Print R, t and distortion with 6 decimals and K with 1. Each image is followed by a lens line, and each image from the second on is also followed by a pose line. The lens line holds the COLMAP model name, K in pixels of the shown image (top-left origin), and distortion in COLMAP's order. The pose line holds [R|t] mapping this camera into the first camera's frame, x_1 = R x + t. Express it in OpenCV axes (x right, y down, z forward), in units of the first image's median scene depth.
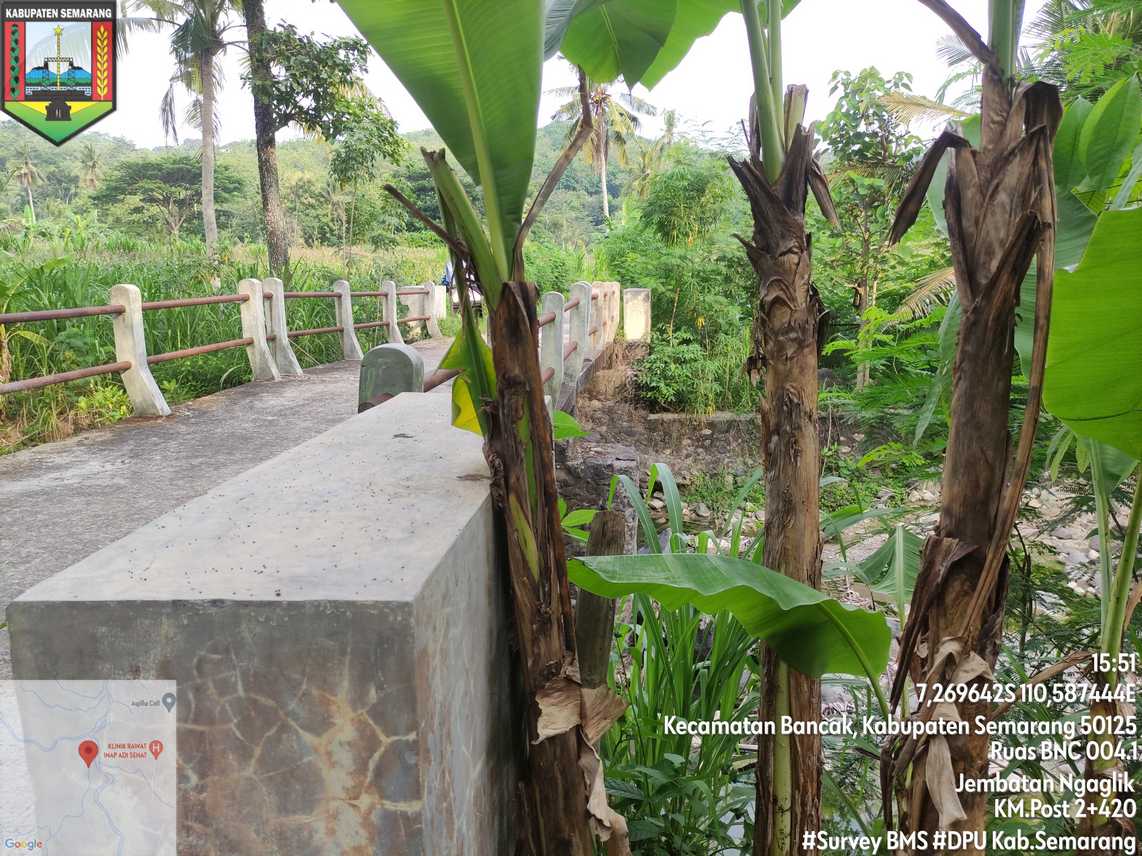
lens RADIAL K [[844.0, 0, 572.9], [0, 844.0, 429.4], [0, 0, 1]] dist [0.050610, -0.047761]
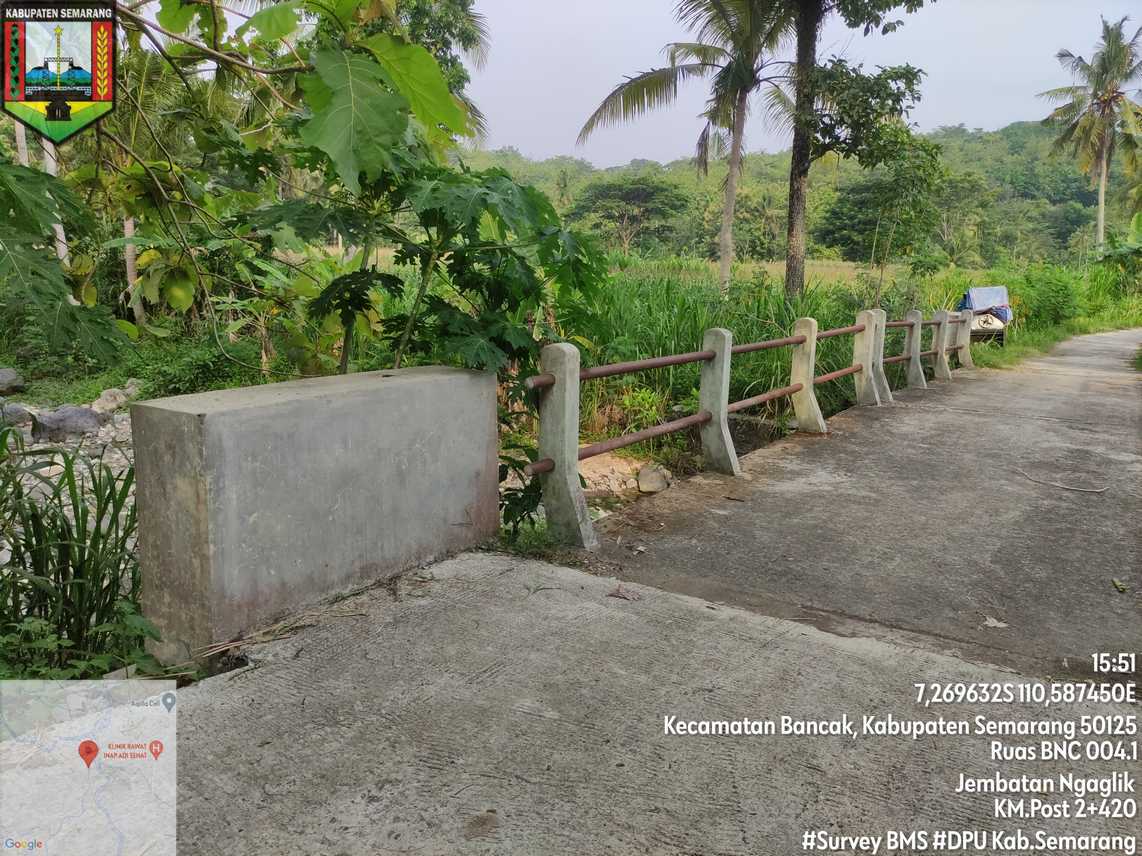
lens RADIAL K [[844.0, 0, 566.5], [0, 844.0, 428.0], [0, 0, 1]] dist [0.050610, -0.047761]
pose [[0.887845, 0.106942, -0.447543, -0.114420], [-0.113610, 0.993453, 0.012008, 0.001135], [0.445897, 0.040184, 0.894182, -0.069933]]
